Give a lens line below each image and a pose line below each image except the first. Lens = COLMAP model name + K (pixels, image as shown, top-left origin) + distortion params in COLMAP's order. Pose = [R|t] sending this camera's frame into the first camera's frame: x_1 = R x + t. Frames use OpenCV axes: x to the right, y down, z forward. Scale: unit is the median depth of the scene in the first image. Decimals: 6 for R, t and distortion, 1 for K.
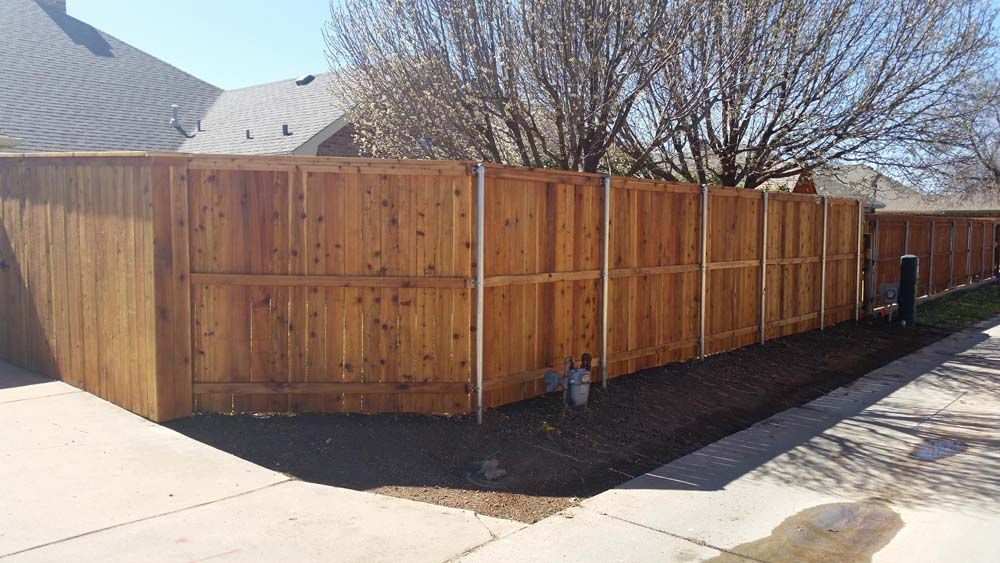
lens RADIAL K [[828.0, 0, 503.6], [0, 828.0, 267.7], [0, 0, 1]] dist [0.074885, -0.125380]
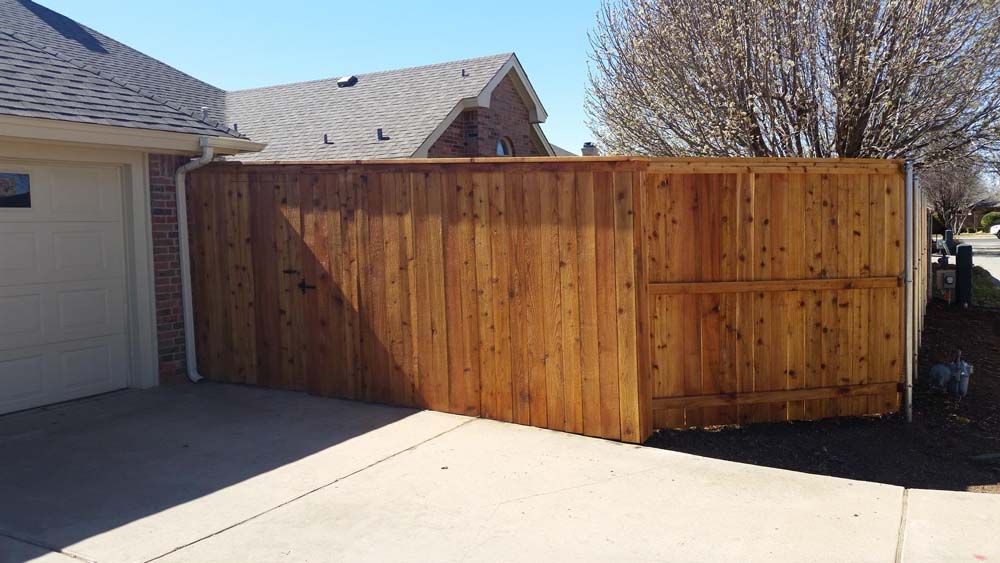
lens RADIAL K [[828.0, 0, 503.6], [0, 828.0, 267.7], [0, 0, 1]] dist [0.074885, -0.125380]
pose [[0.981424, -0.040545, 0.187517, -0.700293], [0.041213, 0.999150, 0.000338, -0.018169], [-0.187371, 0.007396, 0.982261, 0.104952]]
